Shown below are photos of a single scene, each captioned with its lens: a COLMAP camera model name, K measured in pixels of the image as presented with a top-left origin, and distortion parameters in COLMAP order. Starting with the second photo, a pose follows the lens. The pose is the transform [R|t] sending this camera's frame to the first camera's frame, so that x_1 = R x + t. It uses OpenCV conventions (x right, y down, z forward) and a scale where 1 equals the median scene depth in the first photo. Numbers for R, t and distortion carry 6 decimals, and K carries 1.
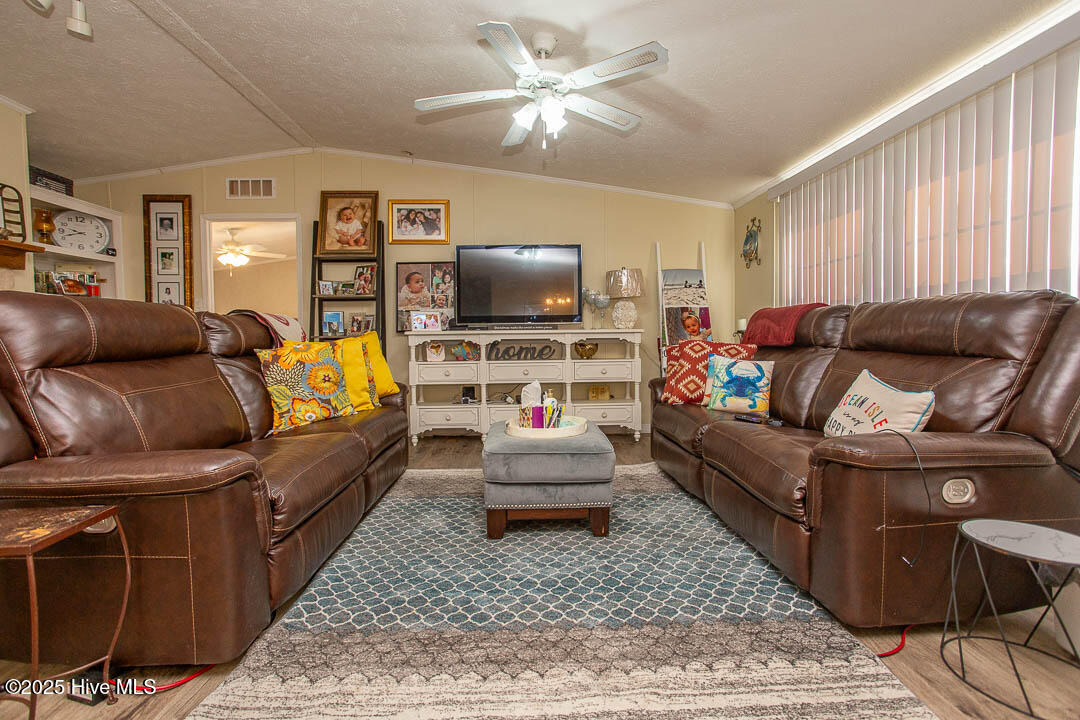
lens RADIAL K [[521.3, 0, 538.2], [0, 521.3, 355.1], [0, 0, 1]] dist [-0.056489, 0.036245]
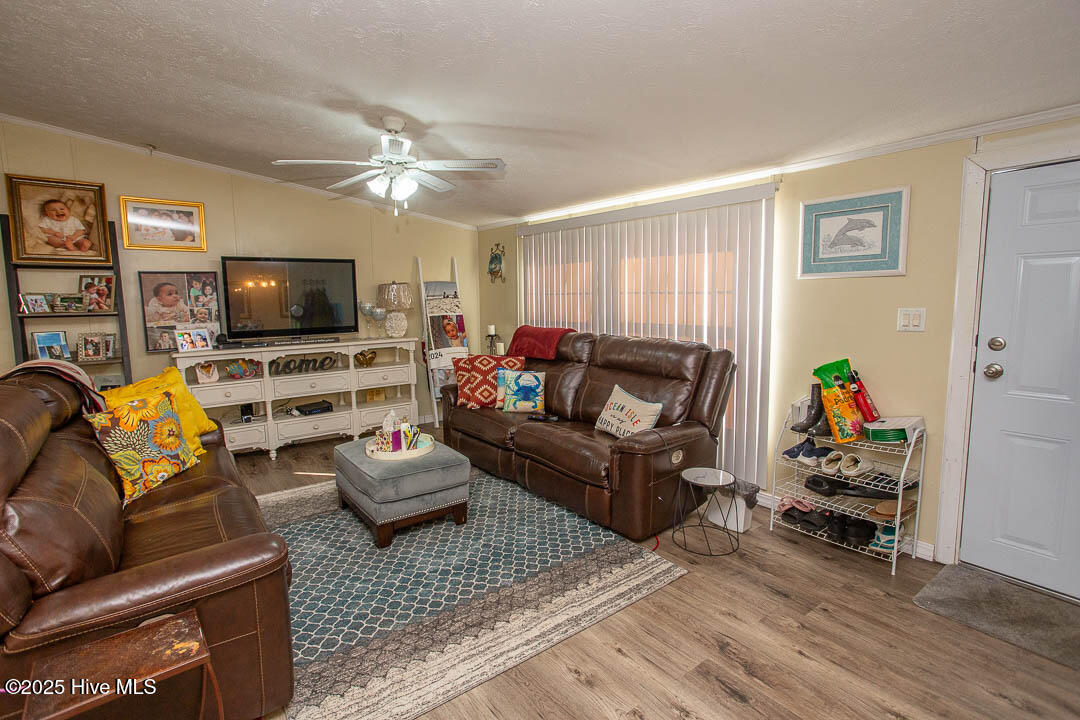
lens RADIAL K [[521.3, 0, 538.2], [0, 521.3, 355.1], [0, 0, 1]] dist [-0.056489, 0.036245]
pose [[0.817993, -0.064553, 0.571595, -0.368557], [0.023616, 0.996614, 0.078756, -0.149196], [-0.574743, -0.050923, 0.816748, -0.143450]]
